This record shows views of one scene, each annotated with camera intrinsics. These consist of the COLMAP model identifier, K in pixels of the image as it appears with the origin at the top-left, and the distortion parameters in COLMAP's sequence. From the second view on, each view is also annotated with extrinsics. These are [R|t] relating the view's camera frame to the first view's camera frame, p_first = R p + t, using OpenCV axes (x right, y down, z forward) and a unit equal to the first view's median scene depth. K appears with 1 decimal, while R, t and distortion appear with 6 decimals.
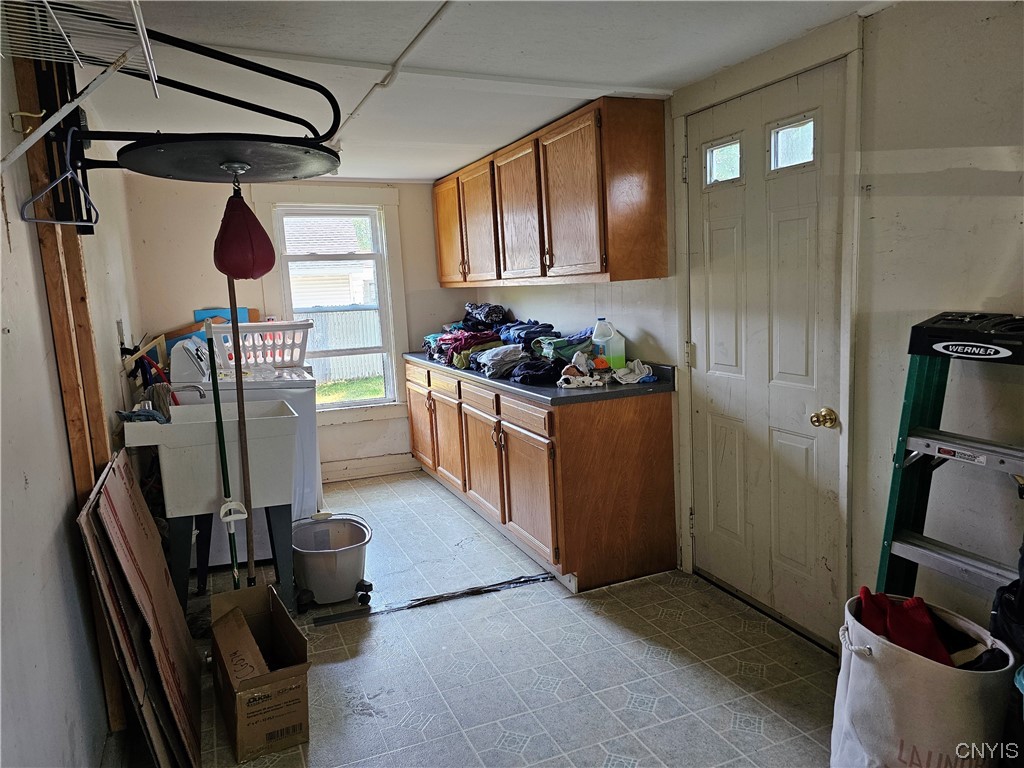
lens RADIAL K [[686.5, 0, 508.6], [0, 686.5, 376.9], [0, 0, 1]] dist [0.052830, -0.045192]
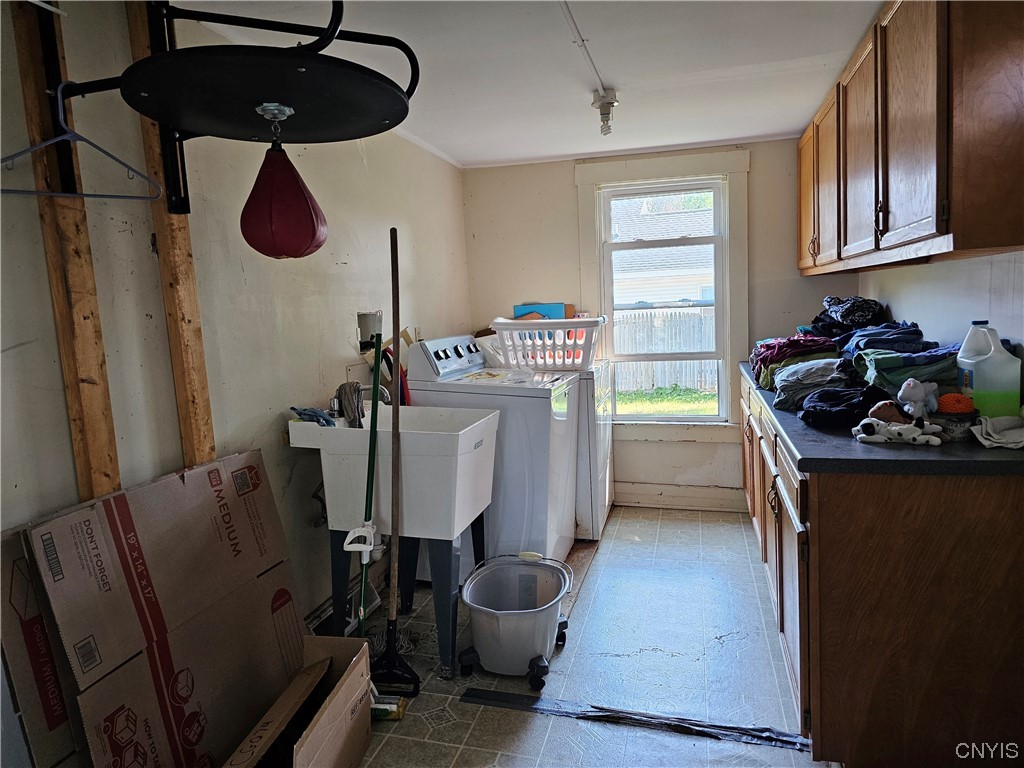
lens RADIAL K [[686.5, 0, 509.9], [0, 686.5, 385.2], [0, 0, 1]] dist [0.052830, -0.045192]
pose [[0.788214, 0.078462, -0.610379, 0.212507], [-0.069749, 0.996838, 0.038070, -0.033522], [0.611435, 0.012566, 0.791195, 0.378249]]
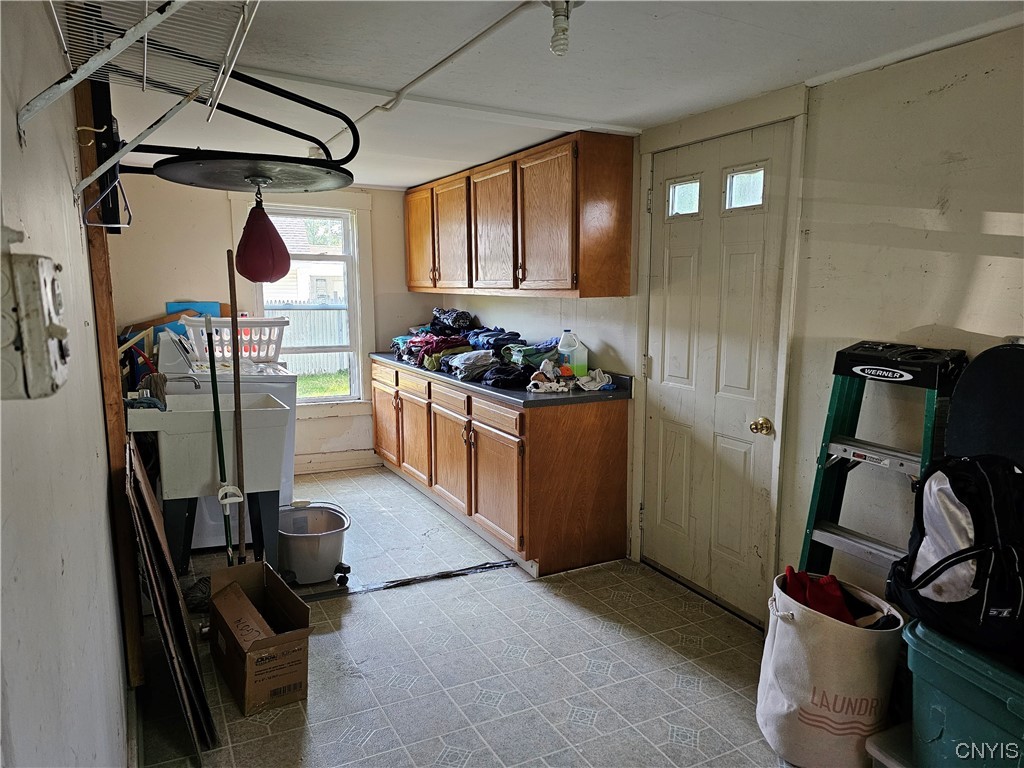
lens RADIAL K [[686.5, 0, 508.7], [0, 686.5, 389.1], [0, 0, 1]] dist [0.052830, -0.045192]
pose [[0.995616, 0.037867, 0.085529, -0.055126], [-0.038938, 0.999182, 0.010889, 0.000873], [-0.085046, -0.014172, 0.996276, -0.095341]]
